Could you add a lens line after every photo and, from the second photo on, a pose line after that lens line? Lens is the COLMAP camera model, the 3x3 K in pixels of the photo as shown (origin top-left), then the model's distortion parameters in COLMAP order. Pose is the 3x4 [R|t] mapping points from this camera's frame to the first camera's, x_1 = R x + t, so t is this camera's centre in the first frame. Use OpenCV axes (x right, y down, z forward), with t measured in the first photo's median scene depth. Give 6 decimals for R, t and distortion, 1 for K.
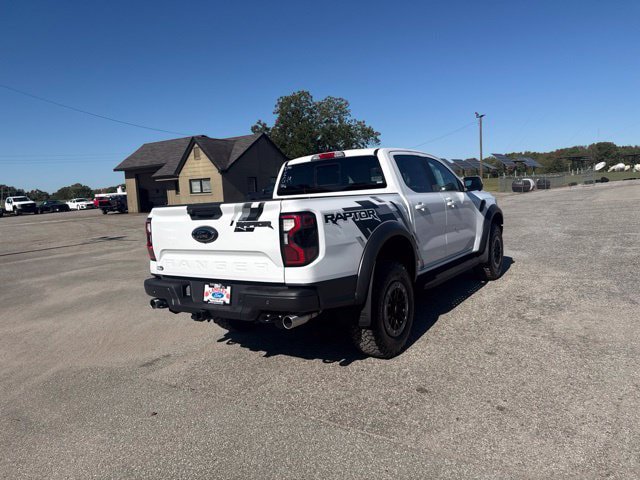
lens RADIAL K [[449.4, 0, 322.3], [0, 449.4, 234.7], [0, 0, 1]] dist [0.057740, -0.076654]
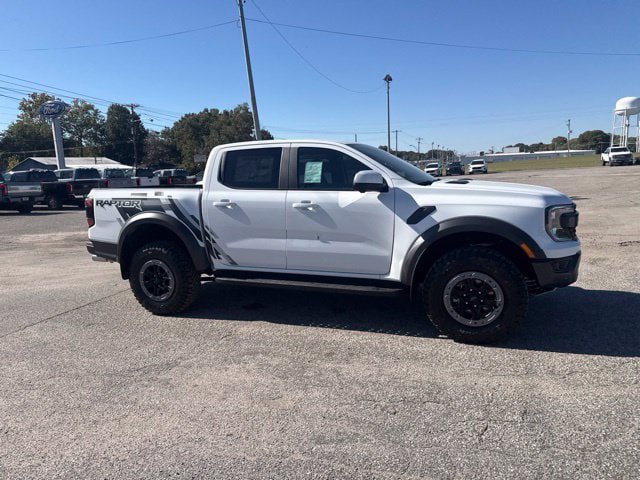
lens RADIAL K [[449.4, 0, 319.7], [0, 449.4, 243.2], [0, 0, 1]] dist [0.057740, -0.076654]
pose [[0.235976, 0.205087, -0.949871, 1.379872], [-0.068056, 0.978564, 0.194375, -0.206217], [0.969373, 0.018776, 0.244875, 1.061848]]
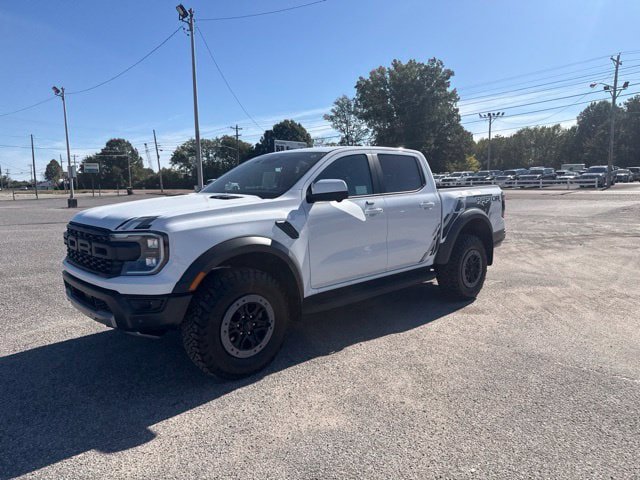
lens RADIAL K [[449.4, 0, 325.5], [0, 449.4, 243.8], [0, 0, 1]] dist [0.057740, -0.076654]
pose [[-0.976646, 0.050129, 0.208925, -0.093481], [0.094378, 0.973658, 0.207563, -0.240084], [-0.193017, 0.222434, -0.955650, 2.576875]]
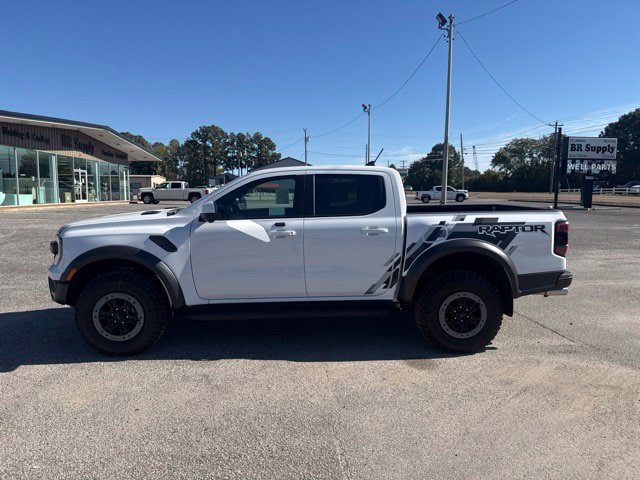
lens RADIAL K [[449.4, 0, 319.8], [0, 449.4, 245.4], [0, 0, 1]] dist [0.057740, -0.076654]
pose [[-0.613178, -0.038225, 0.789020, -0.868389], [0.110316, 0.984897, 0.133446, -0.187085], [-0.782204, 0.168868, -0.599700, 2.092176]]
